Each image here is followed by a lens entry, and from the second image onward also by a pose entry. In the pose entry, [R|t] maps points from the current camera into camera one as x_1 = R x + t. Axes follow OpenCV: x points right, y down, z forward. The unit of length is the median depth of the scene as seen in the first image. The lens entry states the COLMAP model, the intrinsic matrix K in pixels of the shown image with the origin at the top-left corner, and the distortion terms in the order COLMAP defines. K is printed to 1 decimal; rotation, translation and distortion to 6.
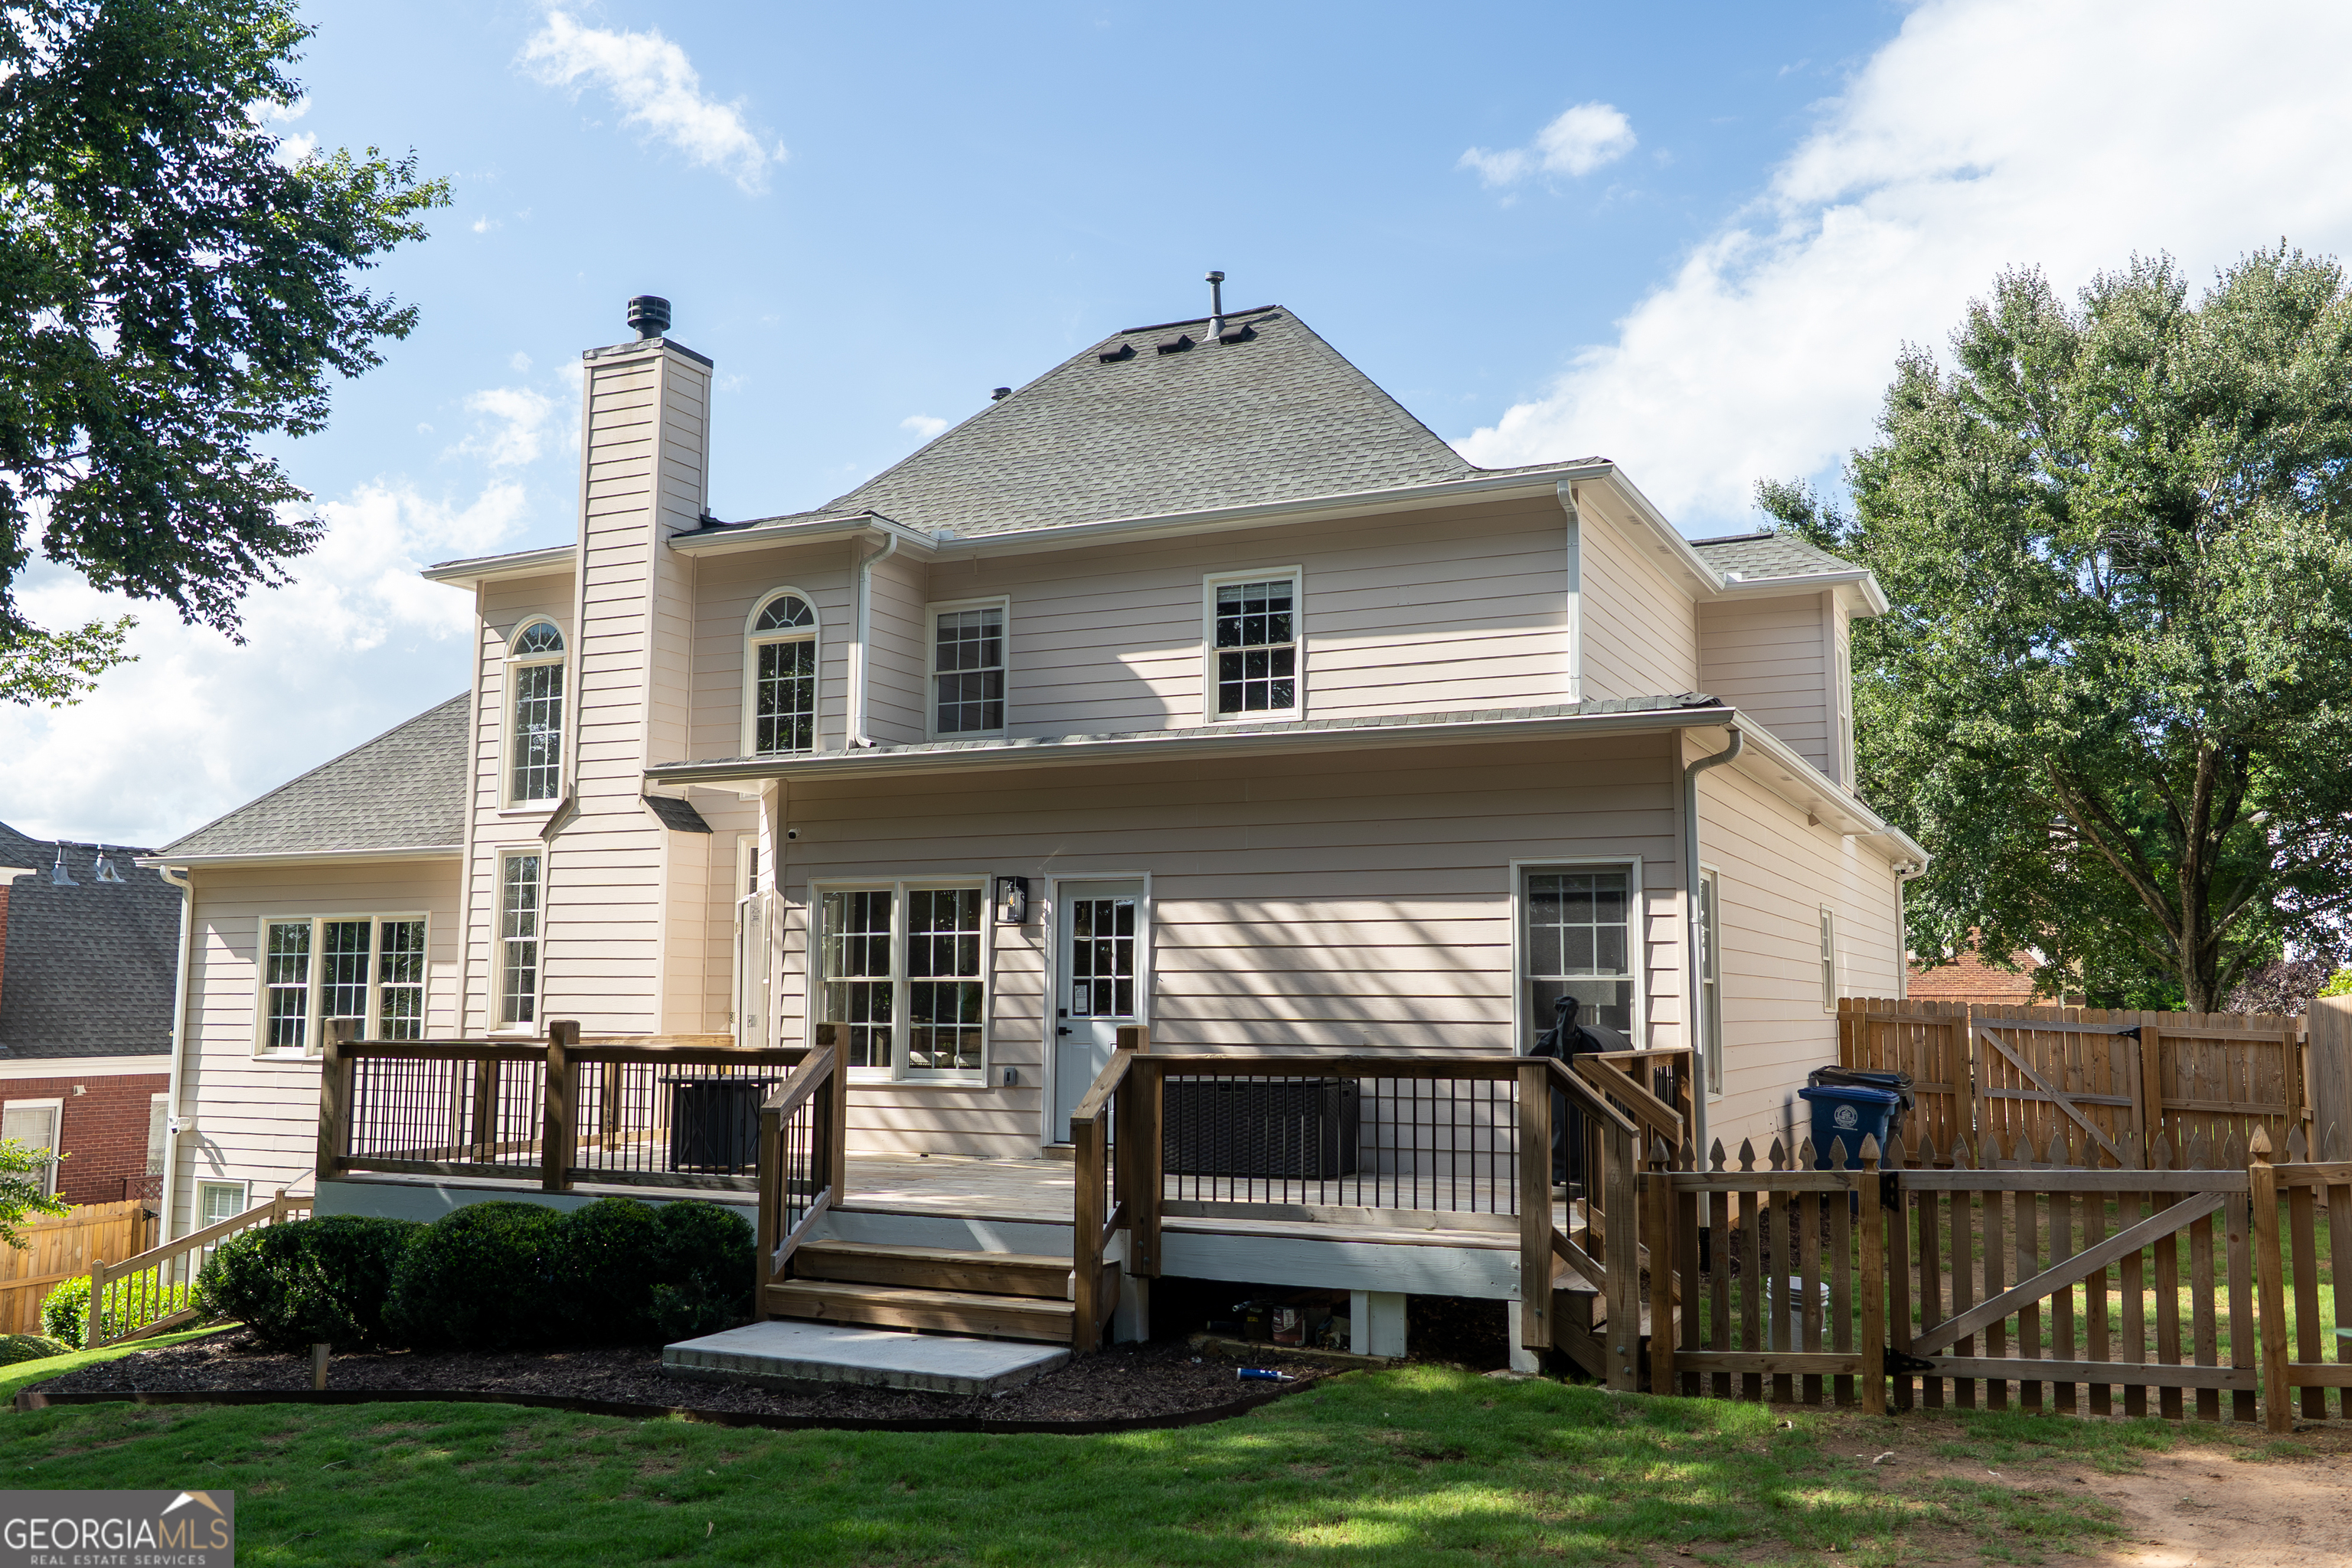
lens RADIAL K [[1925.1, 0, 1176.0], [0, 1925.1, 784.0], [0, 0, 1]] dist [-0.011318, 0.009997]
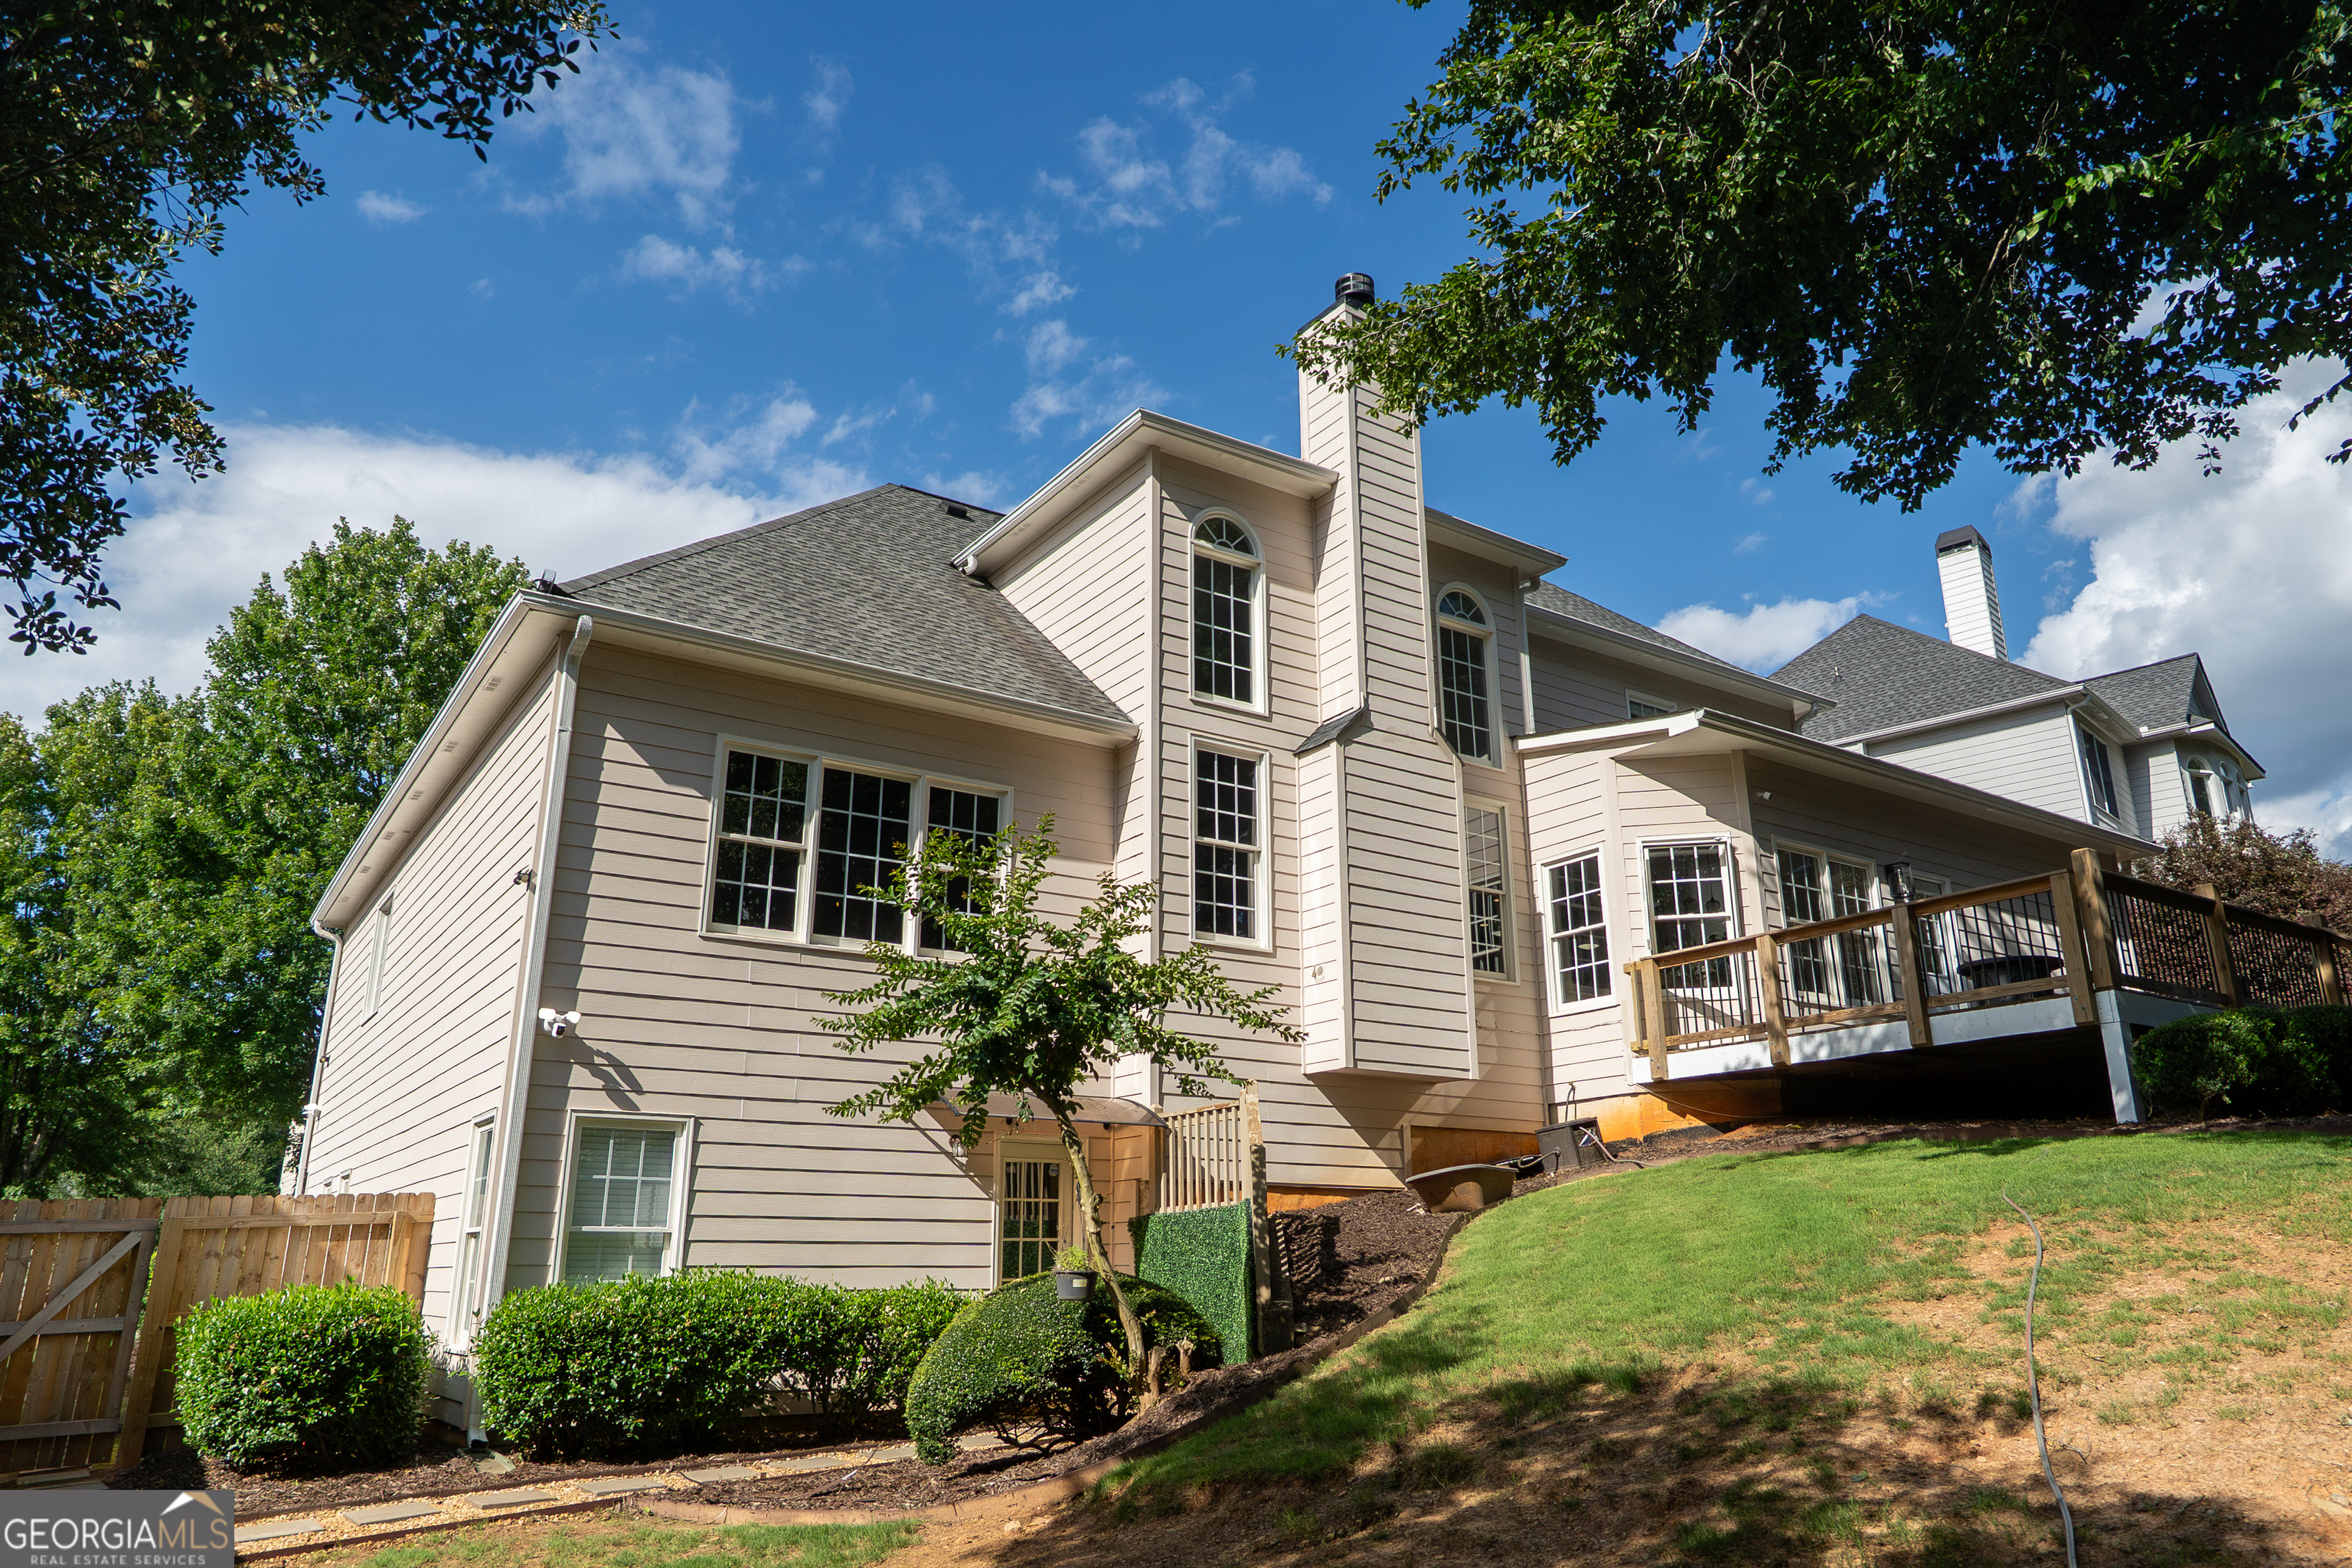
lens RADIAL K [[1555.1, 0, 1176.0], [0, 1555.1, 784.0], [0, 0, 1]] dist [-0.020629, 0.022260]
pose [[0.518744, 0.252515, 0.816787, -1.043753], [-0.095935, 0.966544, -0.237885, 0.251386], [-0.849530, 0.045043, 0.525614, 0.705323]]
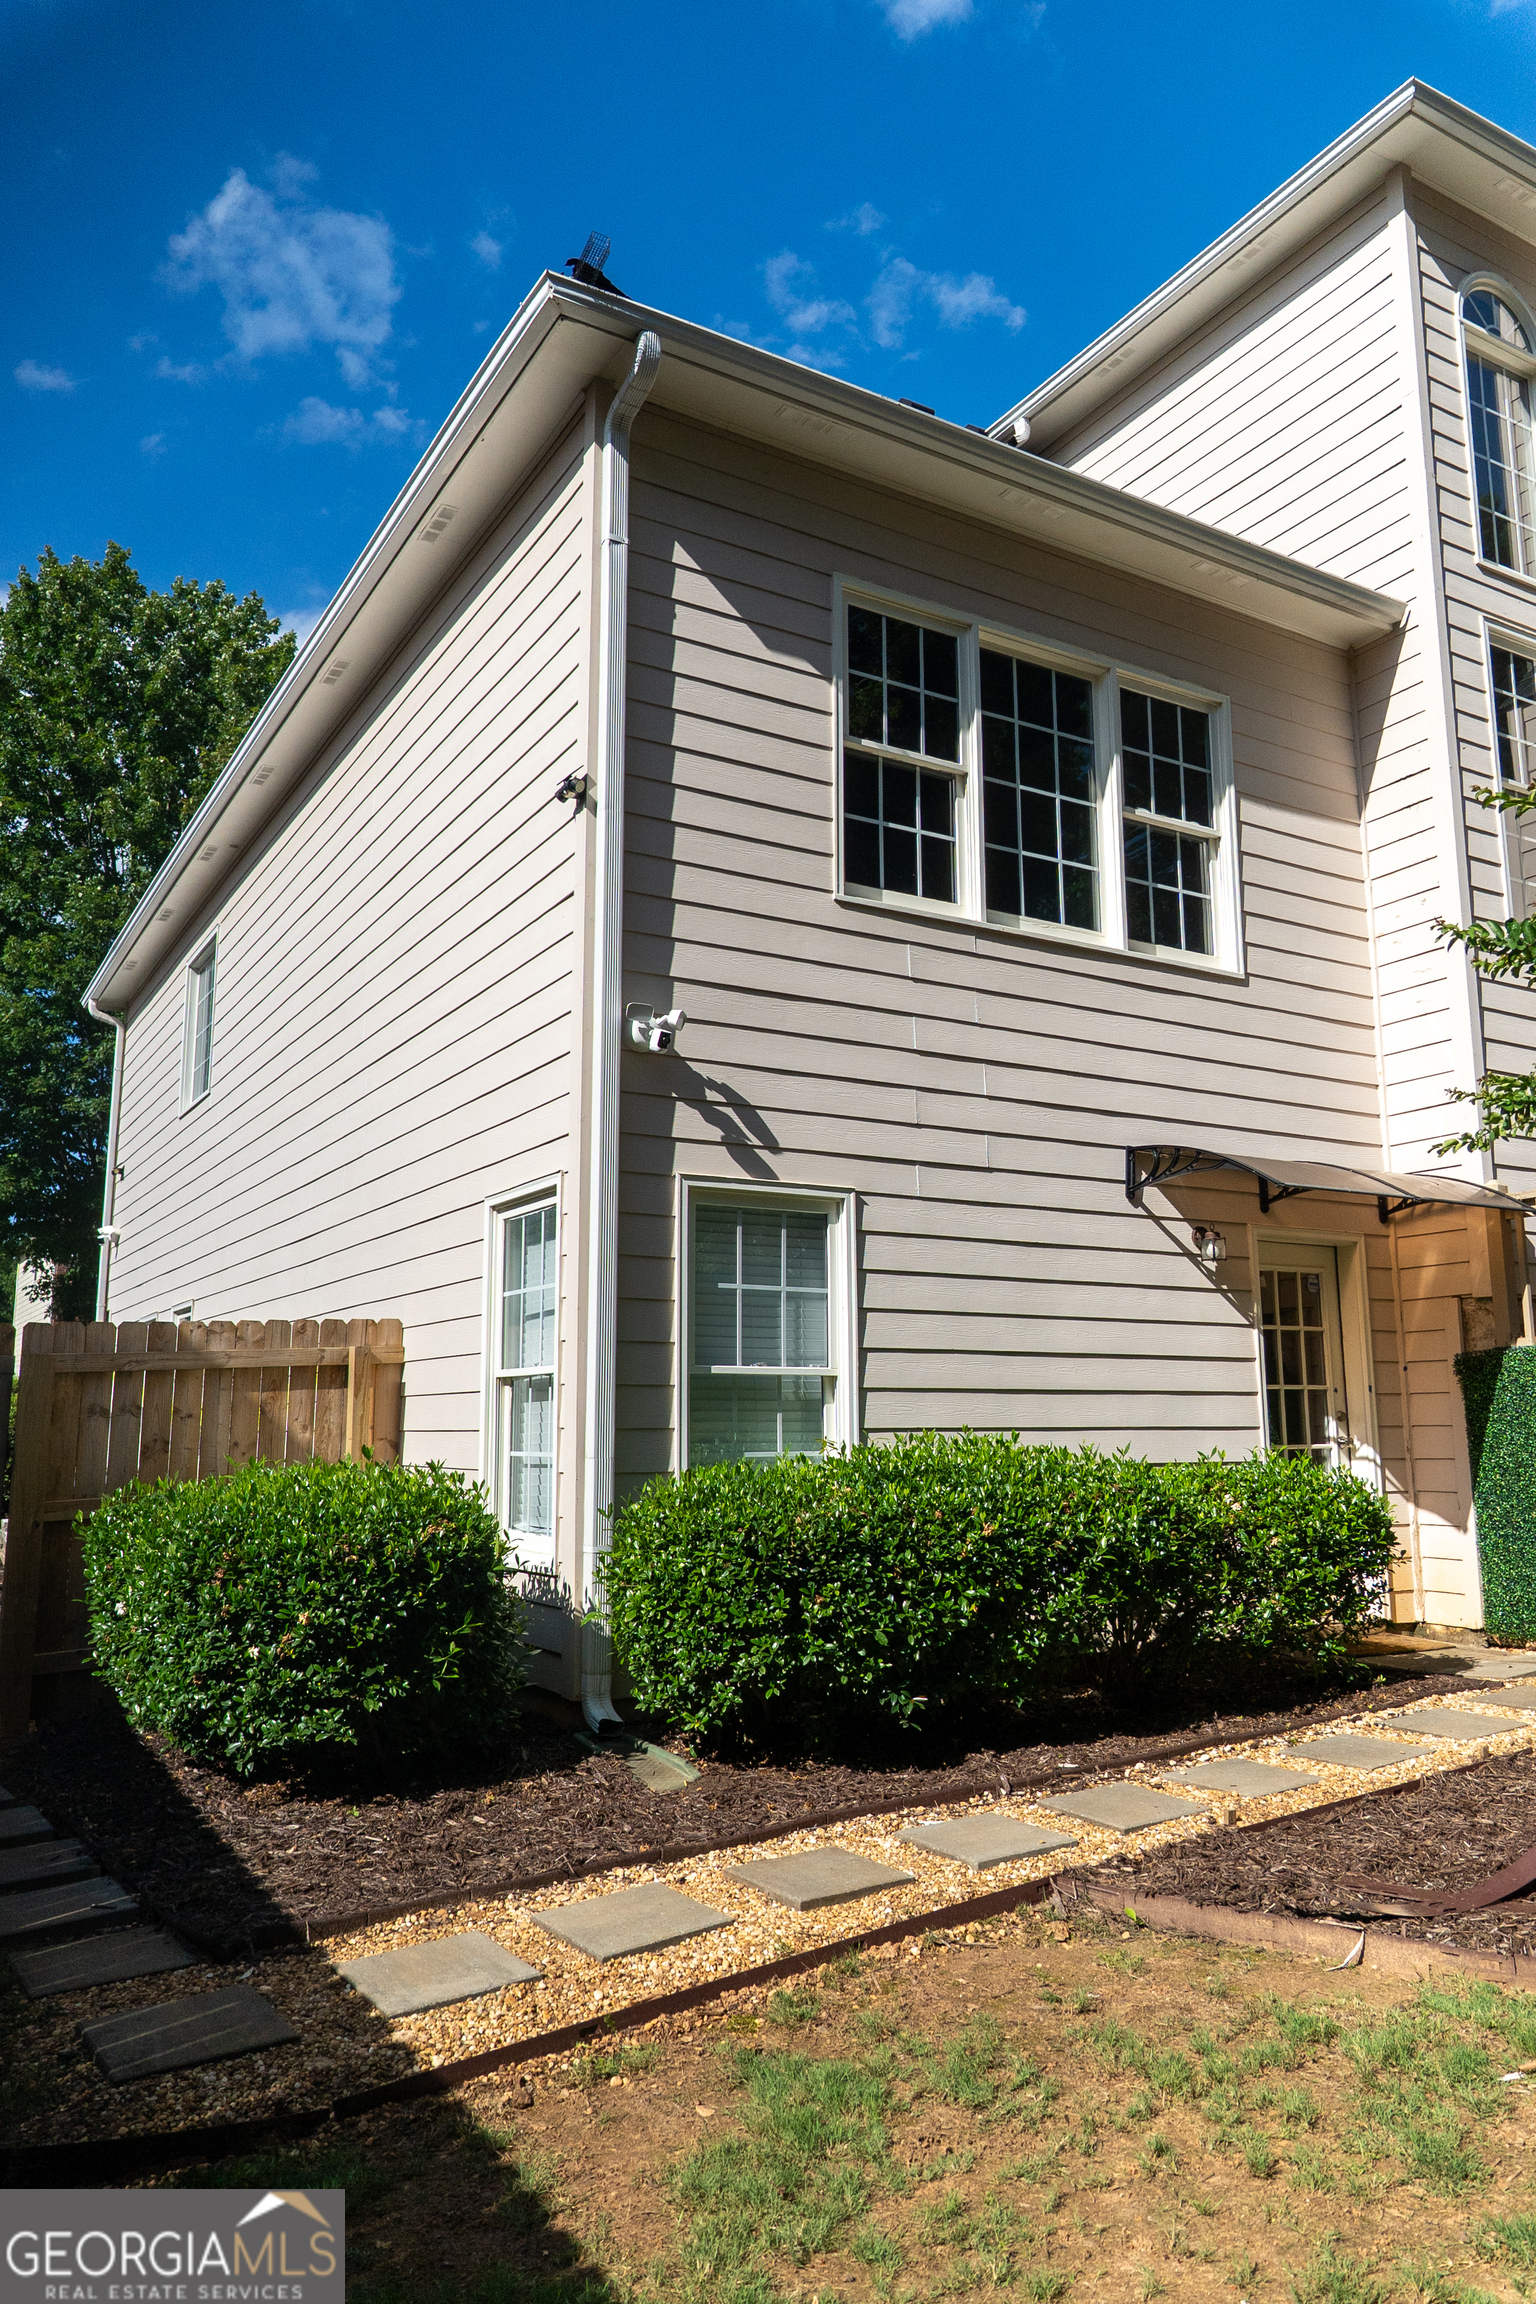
lens RADIAL K [[1602.2, 0, 768.0], [0, 1602.2, 1152.0], [0, 0, 1]] dist [-0.005416, -0.007482]
pose [[0.566757, 0.135091, 0.812734, -0.929581], [-0.092883, 0.990653, -0.099894, 0.283523], [-0.818632, -0.018873, 0.574008, 1.004763]]
